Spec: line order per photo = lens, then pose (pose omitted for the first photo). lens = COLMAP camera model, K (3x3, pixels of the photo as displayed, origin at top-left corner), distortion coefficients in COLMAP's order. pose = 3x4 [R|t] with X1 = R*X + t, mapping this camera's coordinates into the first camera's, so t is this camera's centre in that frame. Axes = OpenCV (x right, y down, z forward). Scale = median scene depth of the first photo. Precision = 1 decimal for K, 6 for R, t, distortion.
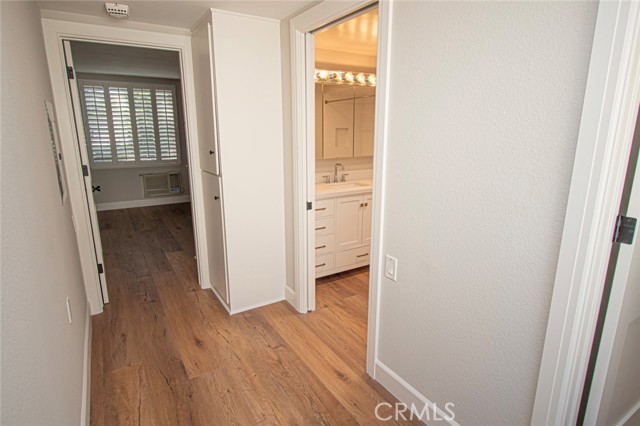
lens RADIAL K [[356.4, 0, 320.0], [0, 356.4, 213.0], [0, 0, 1]] dist [-0.000437, -0.000007]
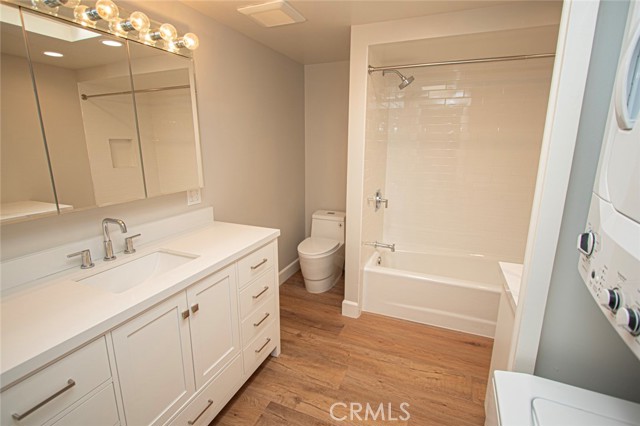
lens RADIAL K [[315.1, 0, 320.0], [0, 315.1, 213.0], [0, 0, 1]] dist [-0.018792, 0.000814]
pose [[0.824893, -0.127024, 0.550832, 0.052824], [0.131986, 0.990772, 0.030821, -0.118373], [-0.549664, 0.047278, 0.834047, 0.532278]]
